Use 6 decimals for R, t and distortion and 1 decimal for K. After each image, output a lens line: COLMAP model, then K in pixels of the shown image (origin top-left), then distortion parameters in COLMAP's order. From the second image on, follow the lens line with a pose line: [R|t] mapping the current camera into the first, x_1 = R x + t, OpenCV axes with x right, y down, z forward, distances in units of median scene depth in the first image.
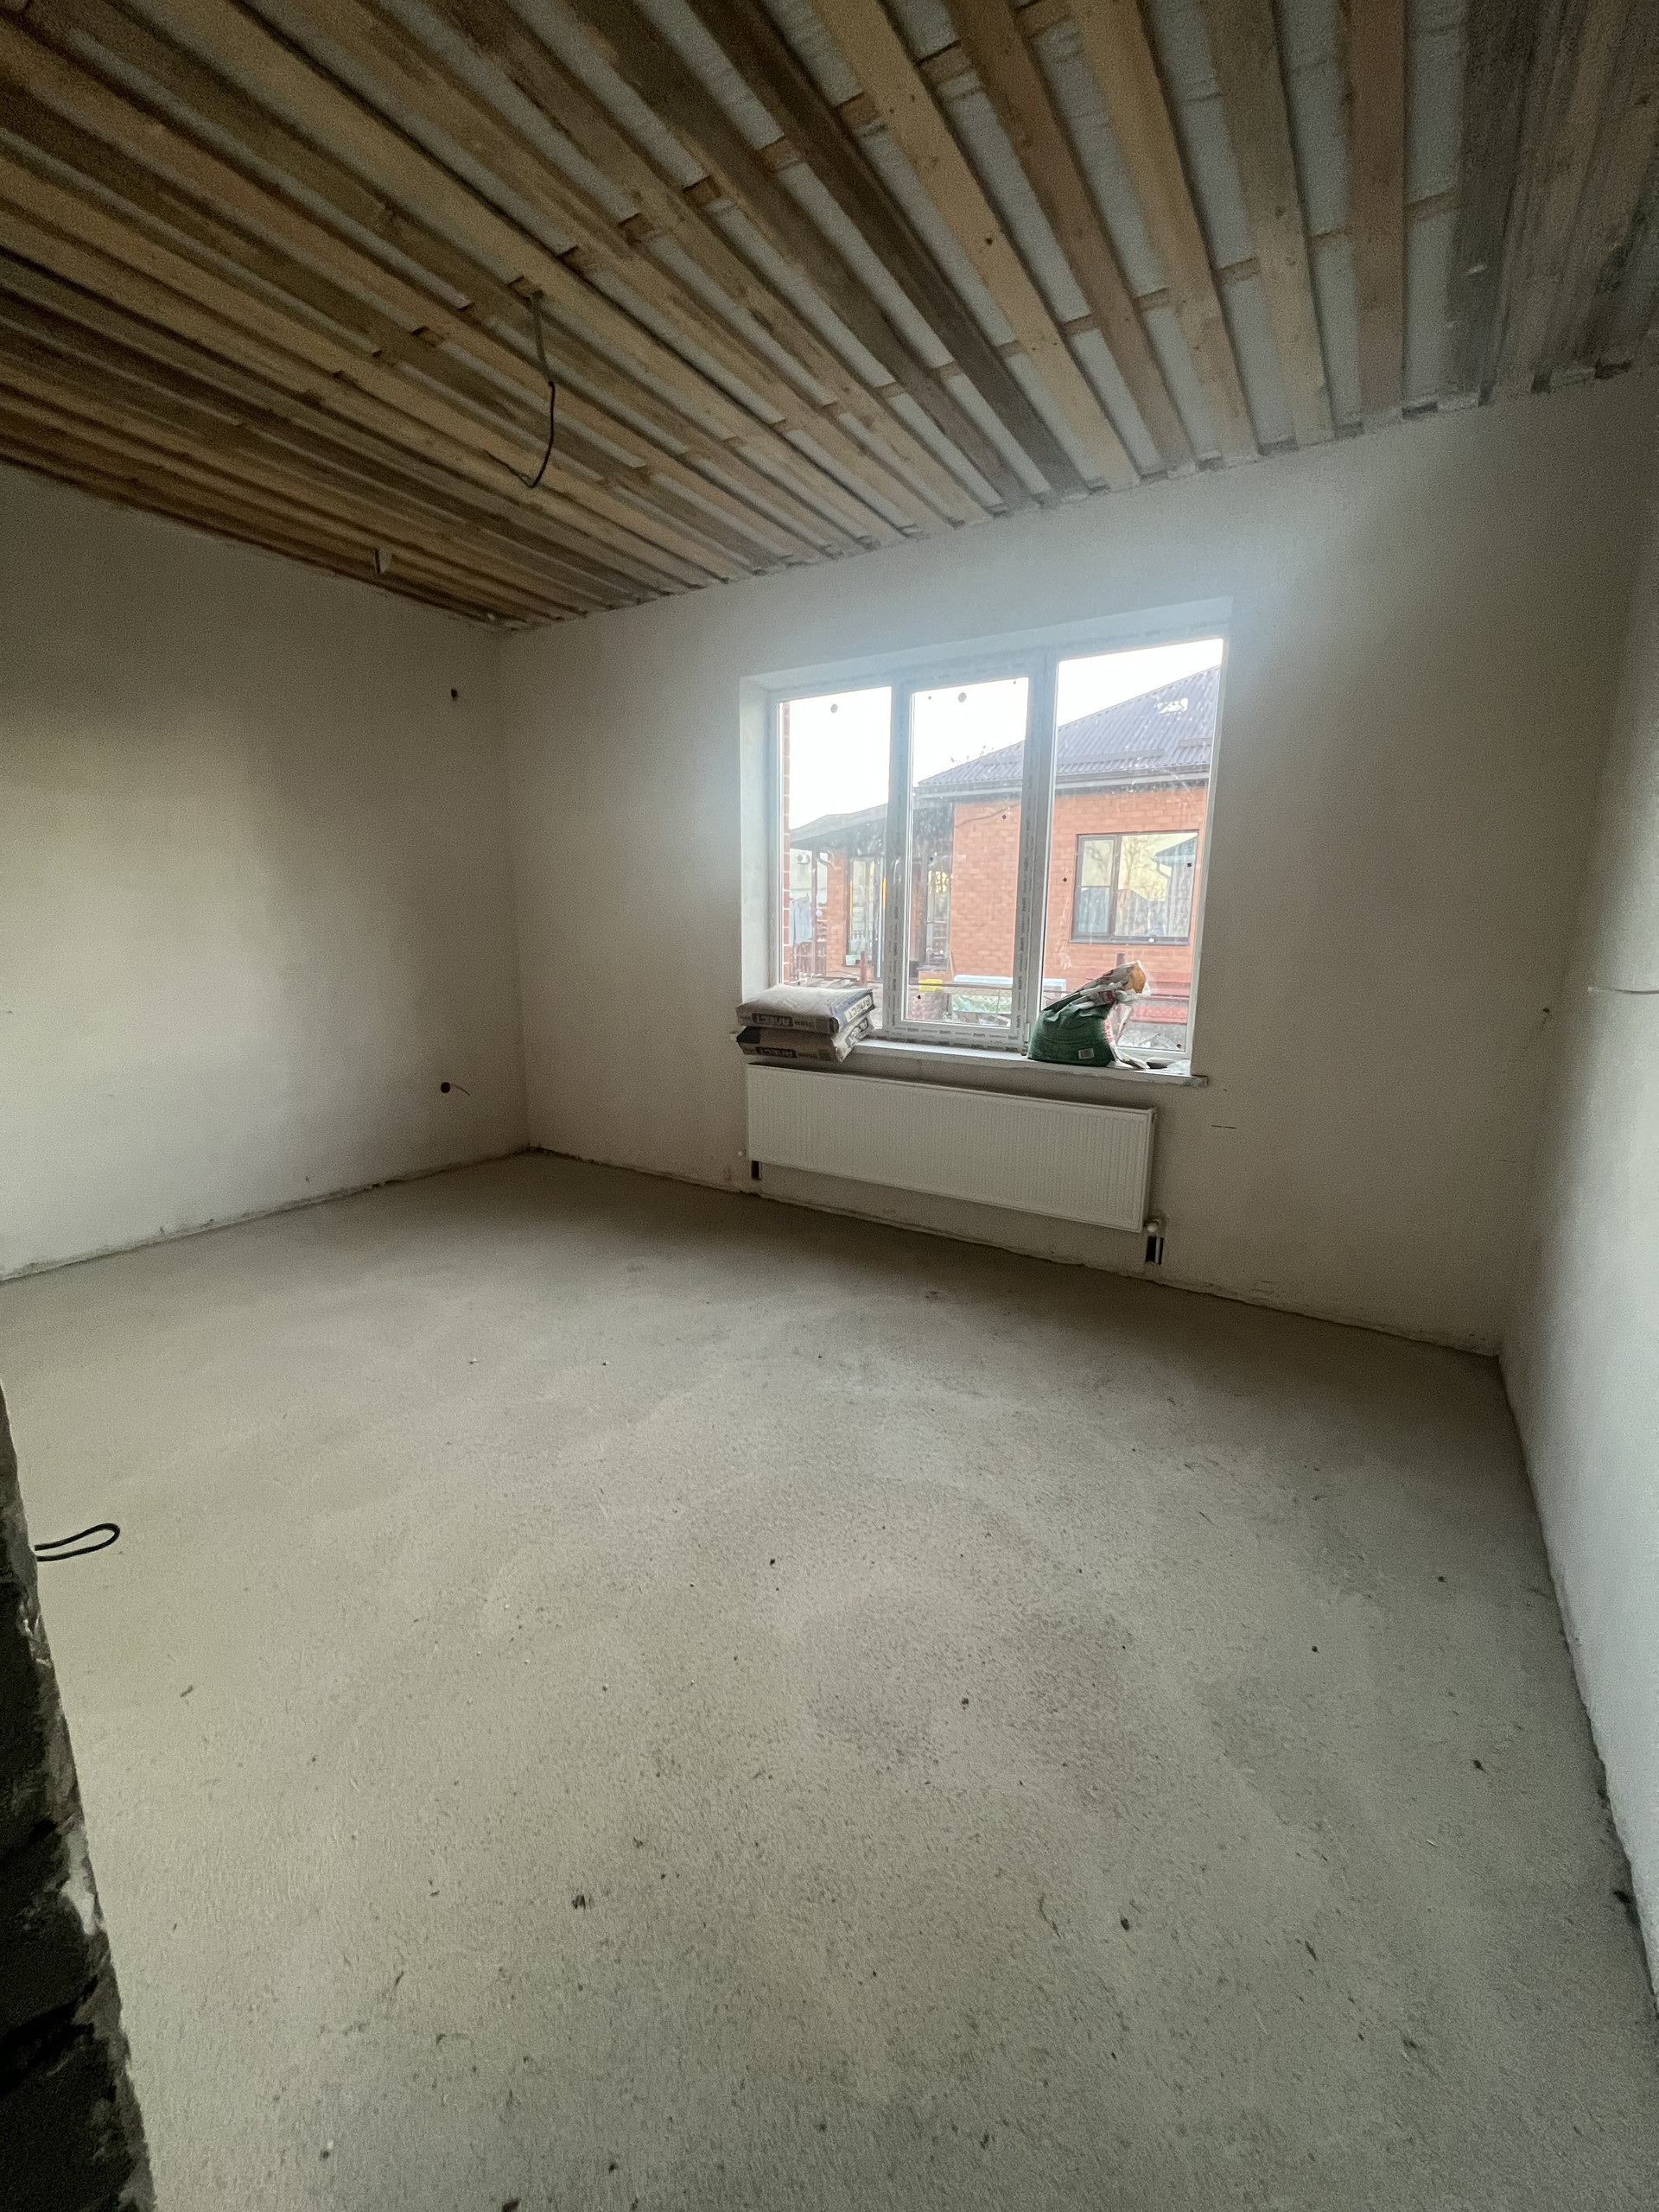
lens RADIAL K [[877.4, 0, 842.9], [0, 877.4, 1101.4], [0, 0, 1]] dist [-0.000290, -0.000465]
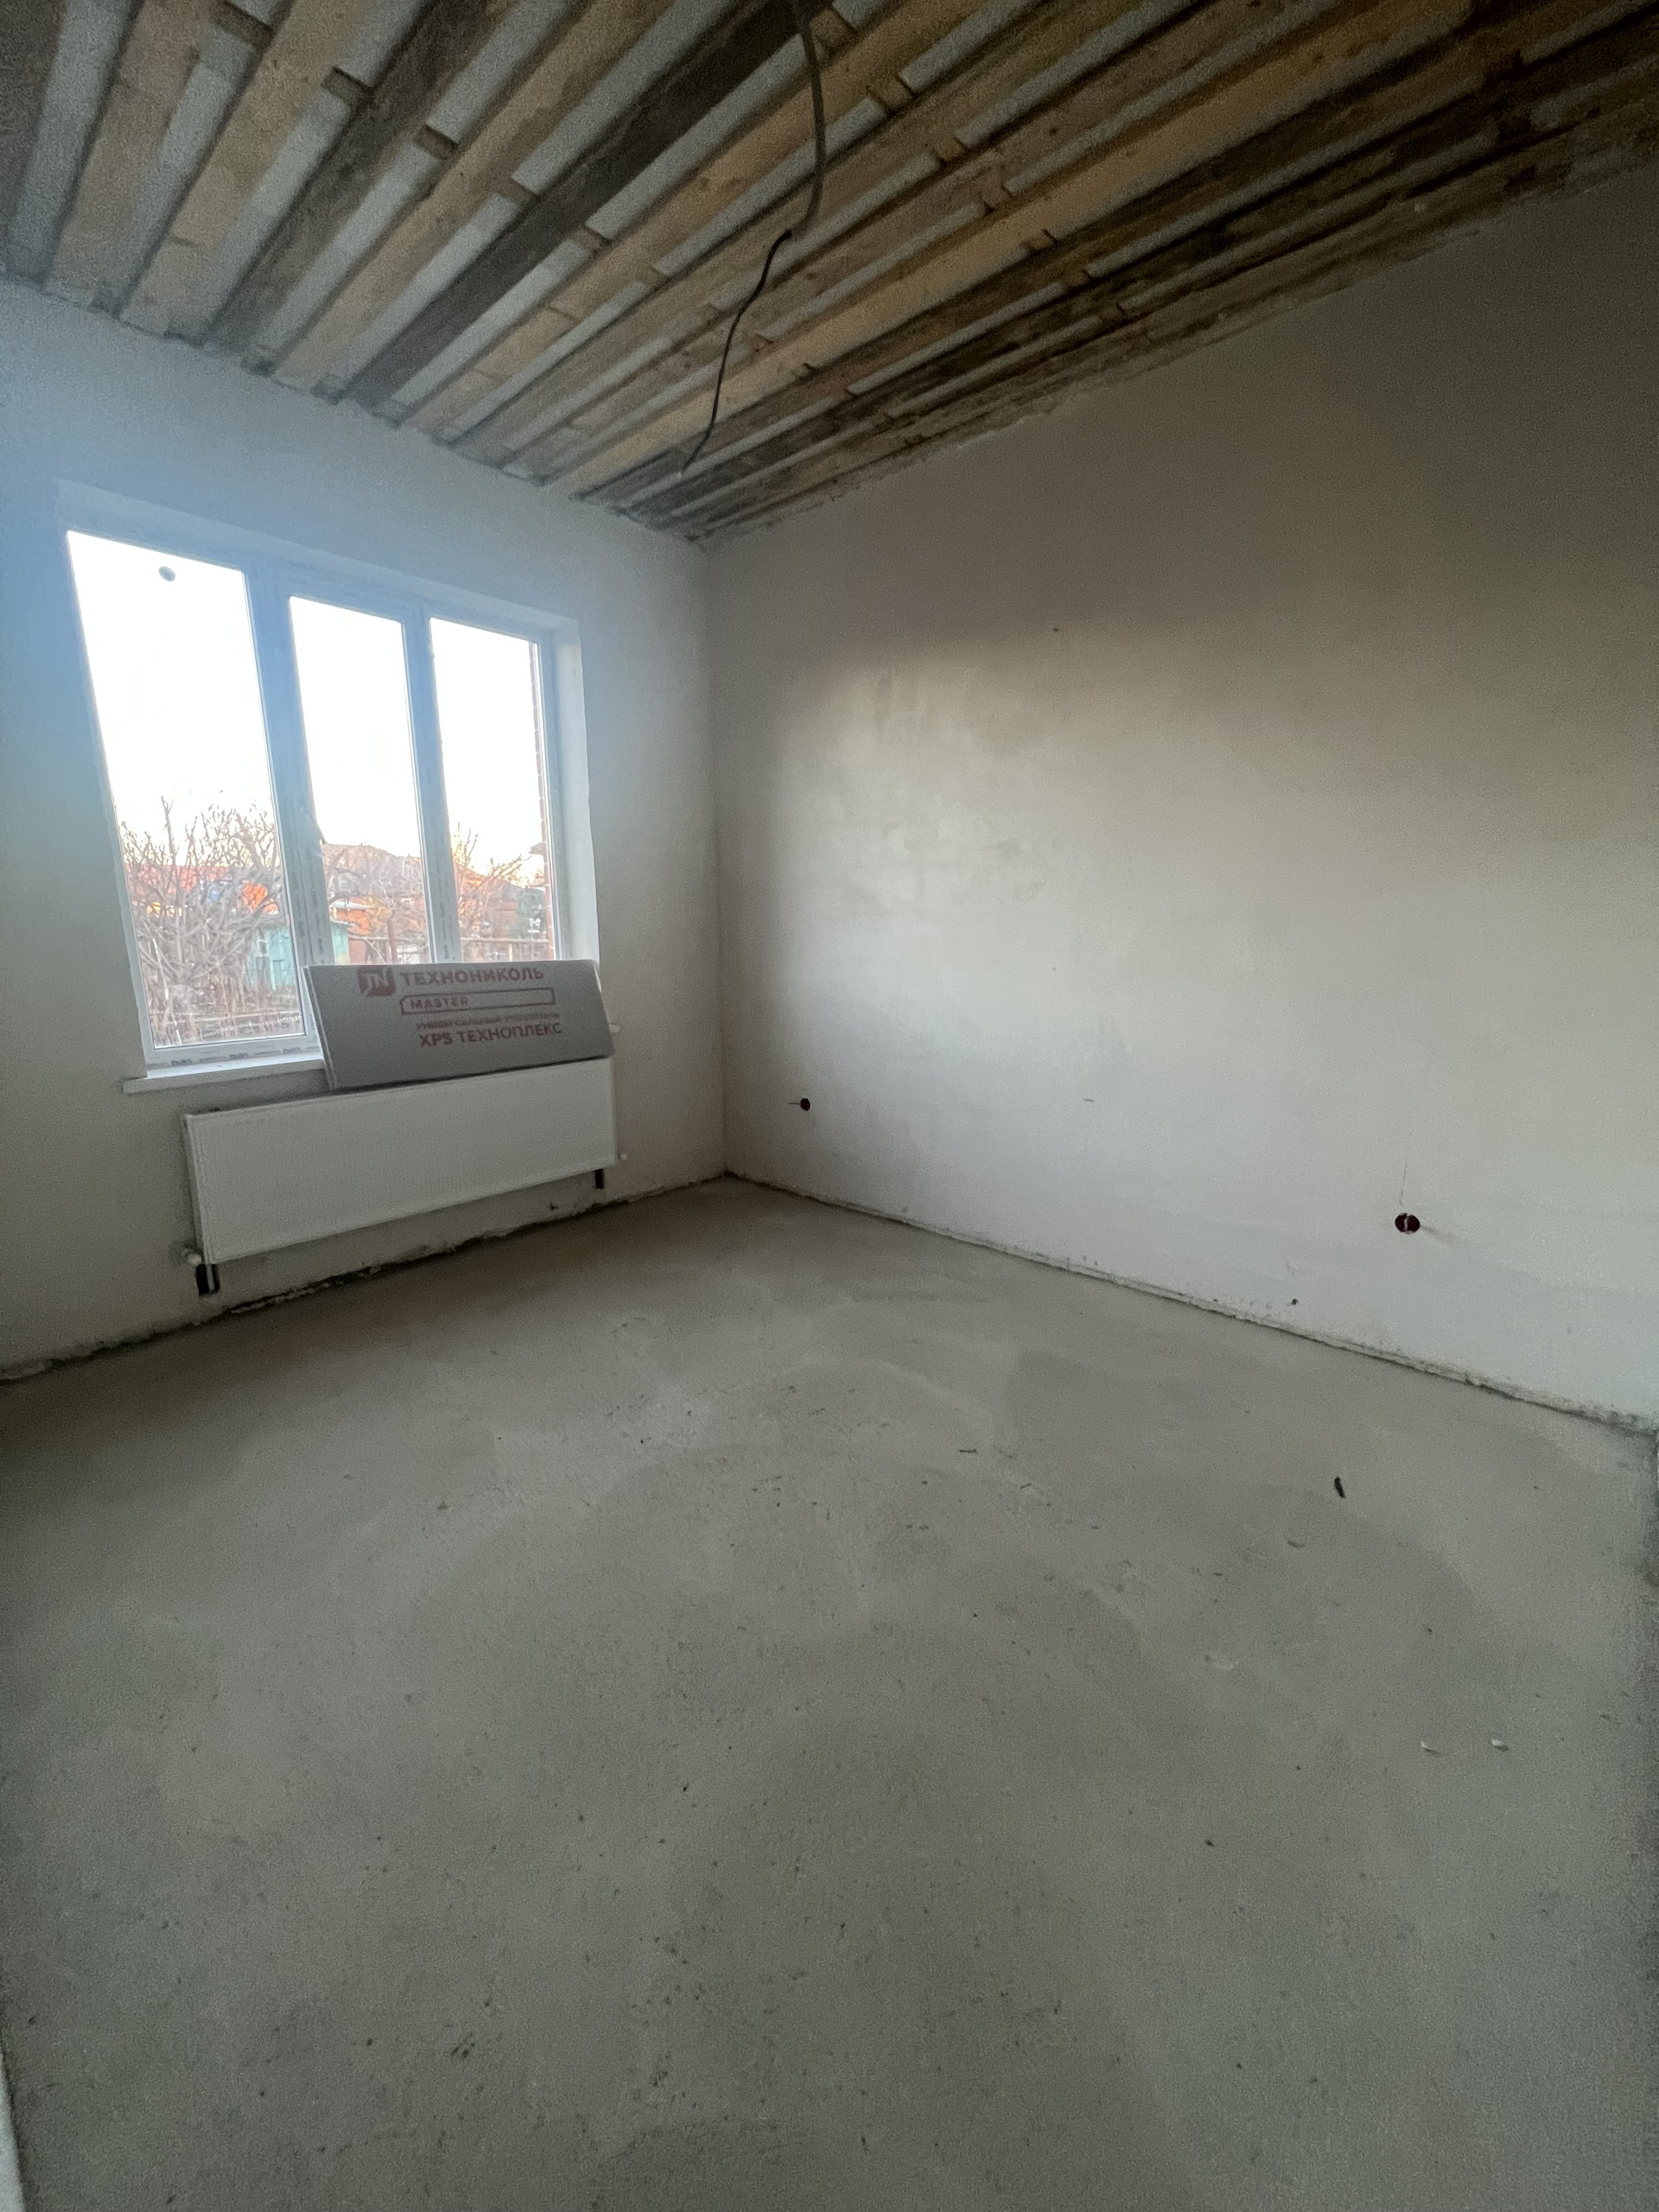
lens RADIAL K [[877.4, 0, 842.9], [0, 877.4, 1101.4], [0, 0, 1]] dist [-0.000290, -0.000465]
pose [[0.168294, -0.226669, 0.959322, -0.621291], [0.193064, 0.961934, 0.193417, -0.083726], [-0.966645, 0.152659, 0.205649, 0.397467]]
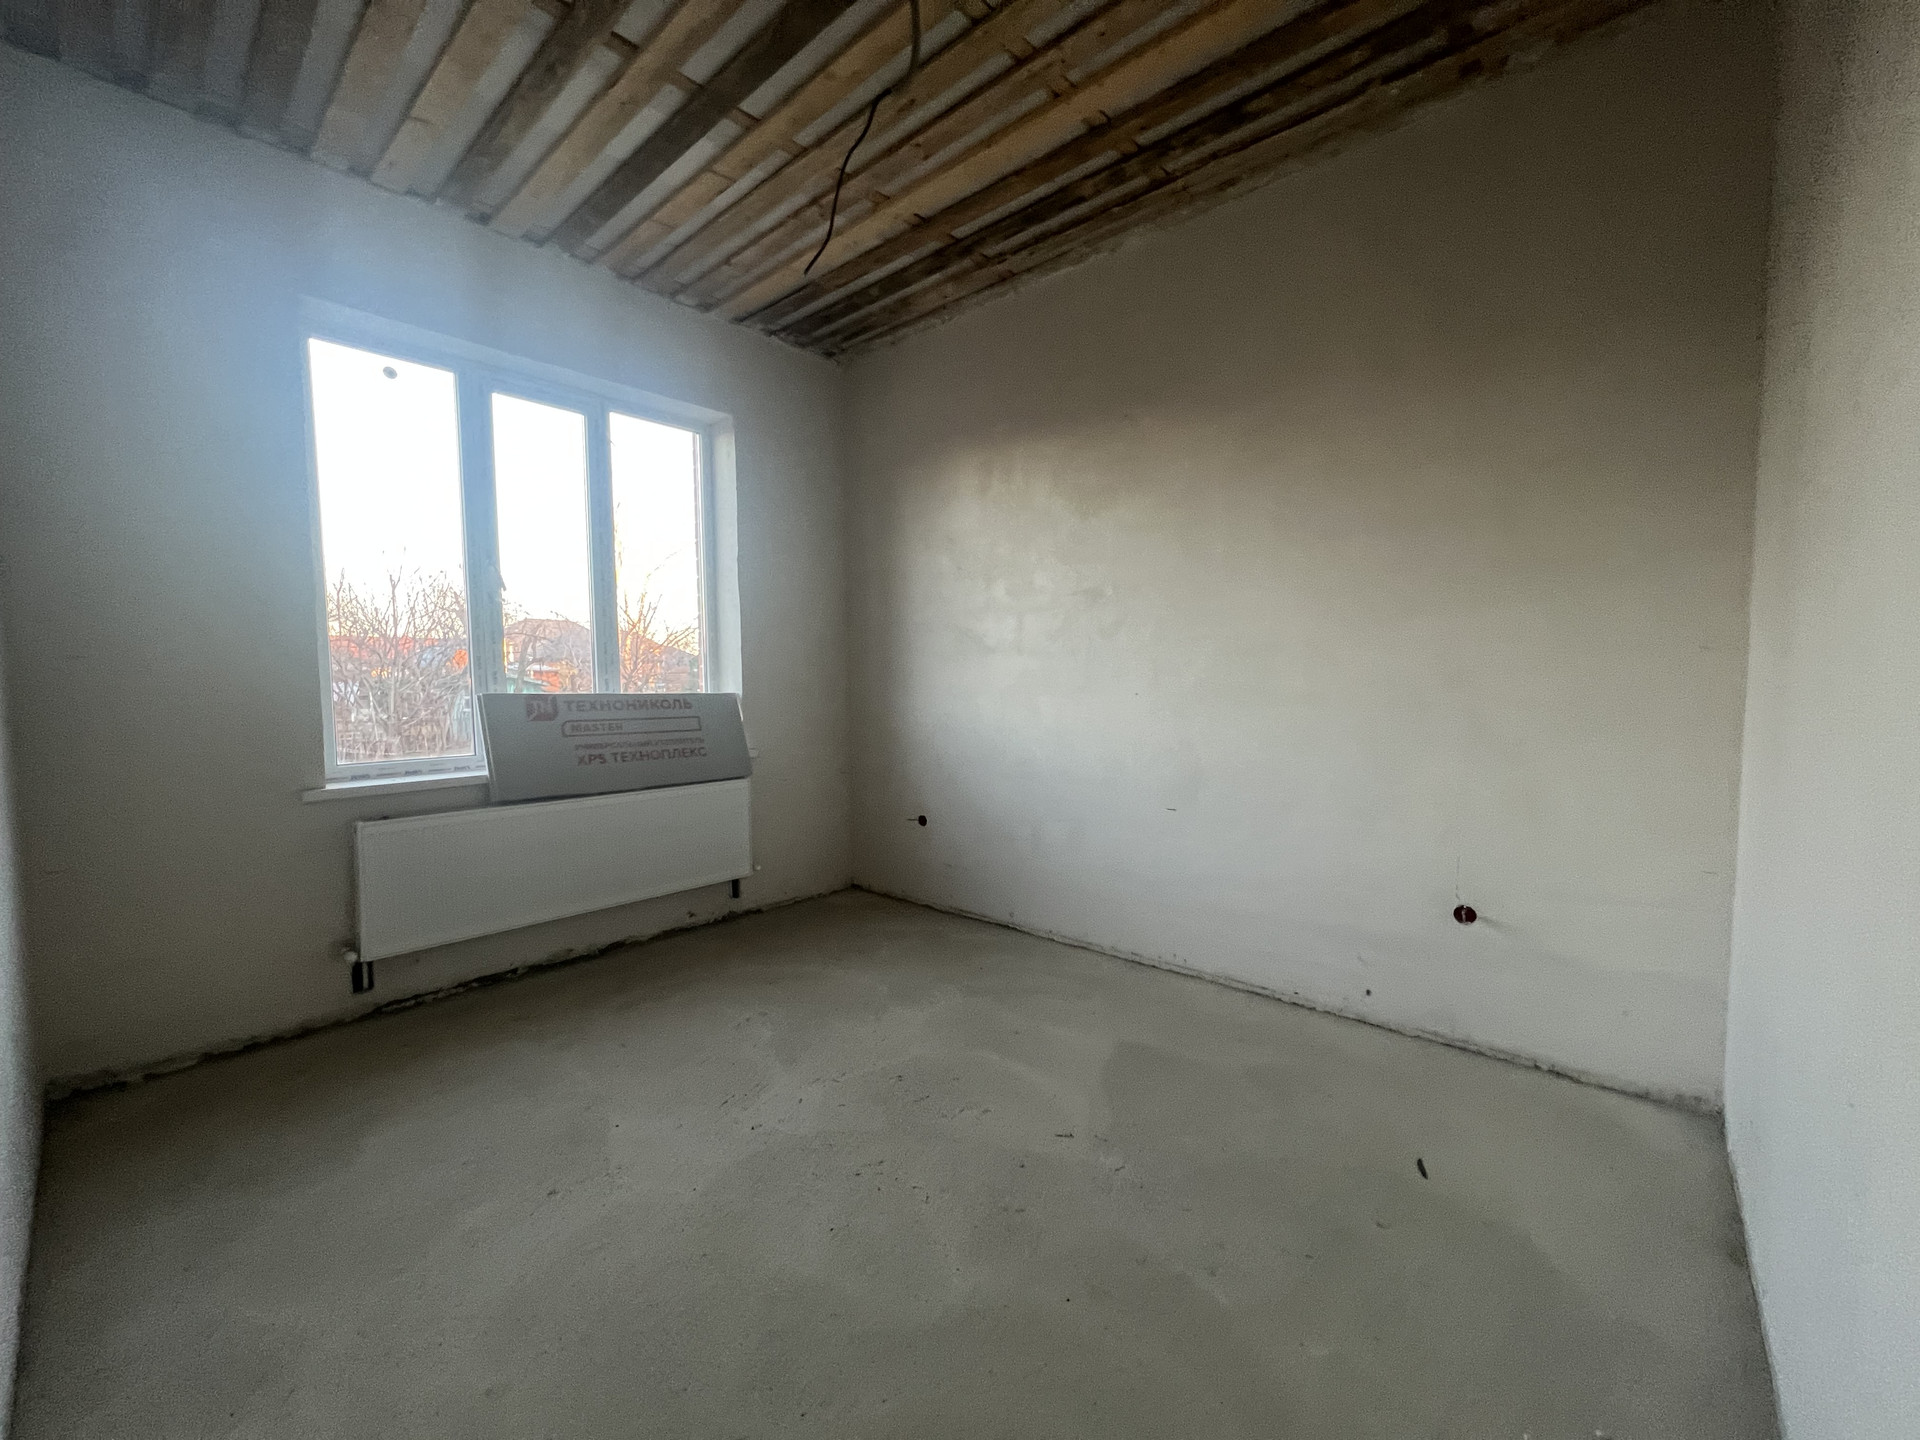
lens RADIAL K [[766.8, 0, 964.4], [0, 766.8, 718.8], [0, 0, 1]] dist [-0.000375, 0.000225]
pose [[0.166482, -0.088118, 0.982099, -0.611587], [0.199111, 0.978486, 0.054041, -0.061618], [-0.965732, 0.186550, 0.180446, 0.390971]]
